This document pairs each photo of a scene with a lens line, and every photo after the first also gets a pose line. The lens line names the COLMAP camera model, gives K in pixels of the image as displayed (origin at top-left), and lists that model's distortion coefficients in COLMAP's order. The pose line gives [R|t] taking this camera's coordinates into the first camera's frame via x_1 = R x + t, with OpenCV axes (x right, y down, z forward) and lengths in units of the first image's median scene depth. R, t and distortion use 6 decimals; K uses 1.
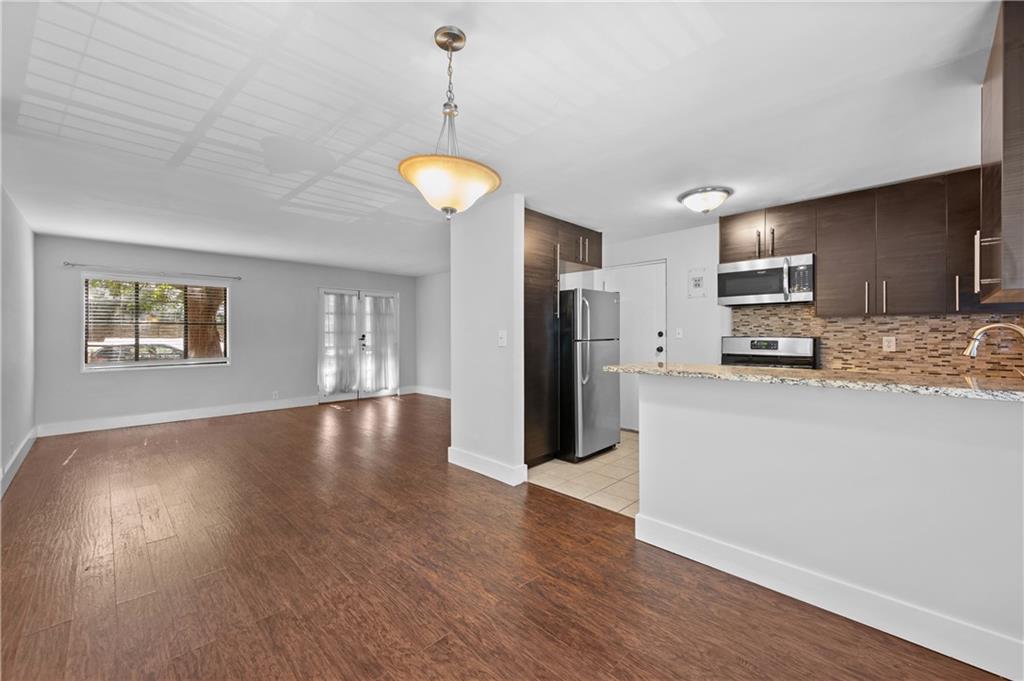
lens RADIAL K [[406.6, 0, 517.3], [0, 406.6, 332.9], [0, 0, 1]] dist [-0.000256, 0.000469]
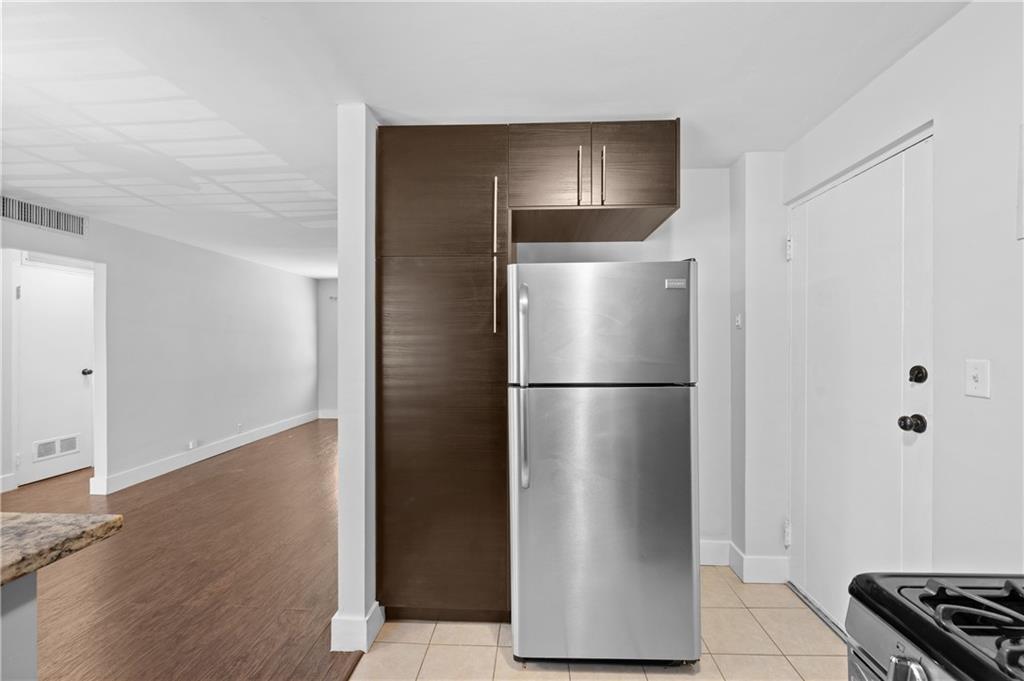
lens RADIAL K [[407.4, 0, 511.1], [0, 407.4, 345.6], [0, 0, 1]] dist [0.001405, 0.000102]
pose [[0.658787, 0.005574, -0.752309, 0.497119], [0.001857, 0.999957, 0.009035, -0.028136], [0.752328, -0.007350, 0.658748, 0.742272]]
